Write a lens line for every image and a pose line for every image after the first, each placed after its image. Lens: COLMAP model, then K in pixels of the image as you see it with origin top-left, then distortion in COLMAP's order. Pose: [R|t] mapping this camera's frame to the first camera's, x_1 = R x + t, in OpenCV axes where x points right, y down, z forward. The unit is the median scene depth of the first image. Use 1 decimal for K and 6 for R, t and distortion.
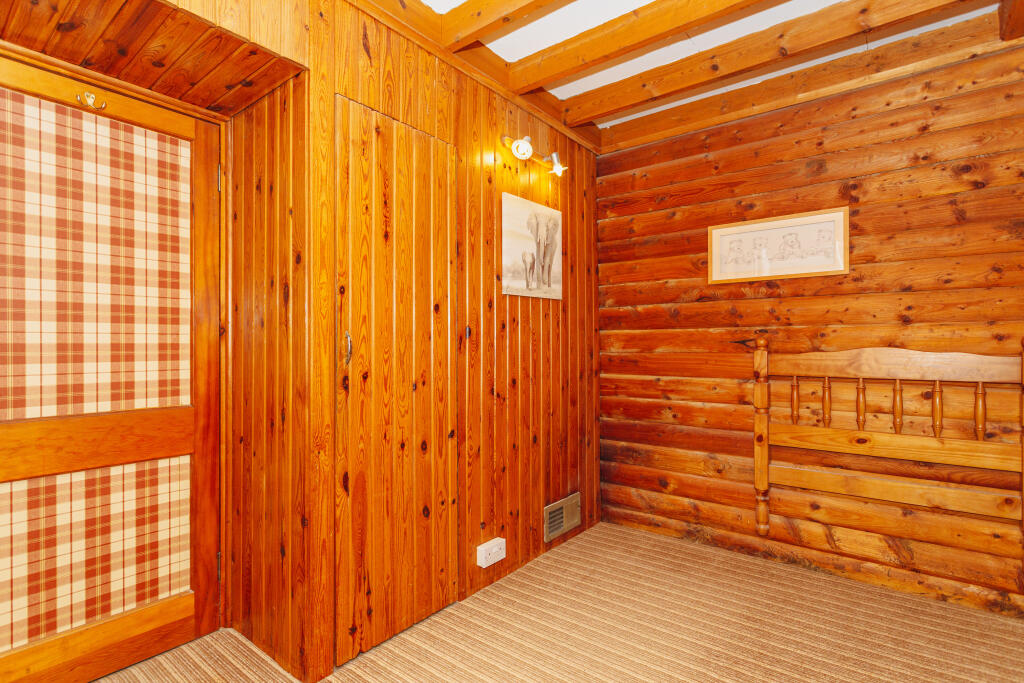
lens RADIAL K [[497.7, 0, 511.7], [0, 497.7, 345.5], [0, 0, 1]] dist [-0.000739, 0.000296]
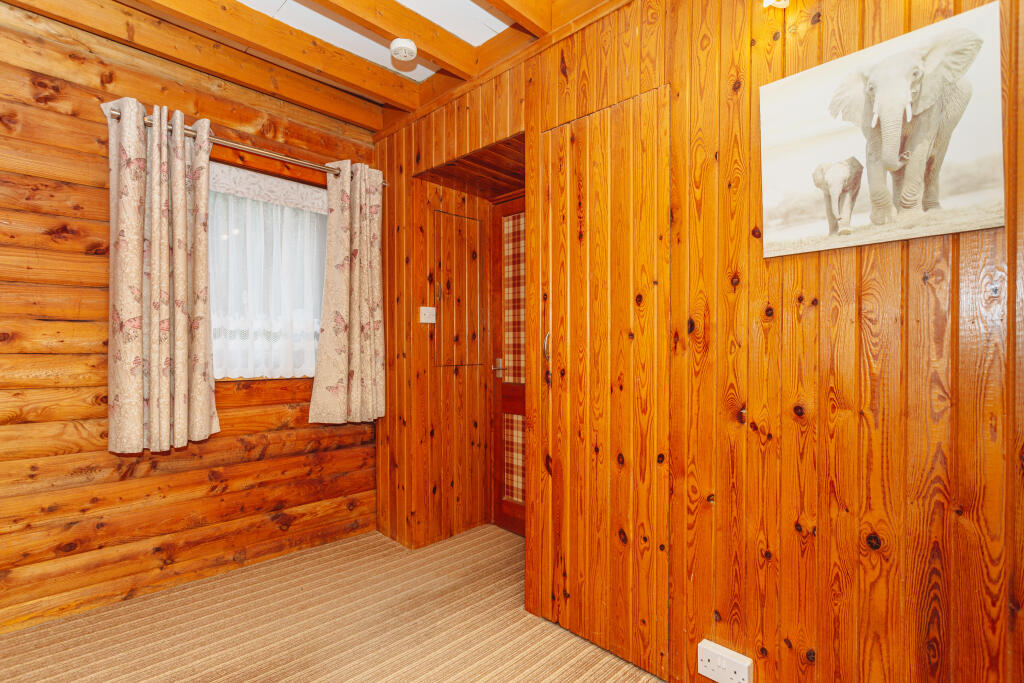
lens RADIAL K [[497.7, 0, 511.7], [0, 497.7, 345.5], [0, 0, 1]] dist [-0.000739, 0.000296]
pose [[-0.106505, -0.003249, -0.994307, 0.715149], [-0.004235, 0.999987, -0.002814, 0.005010], [0.994303, 0.003911, -0.106517, 0.901257]]
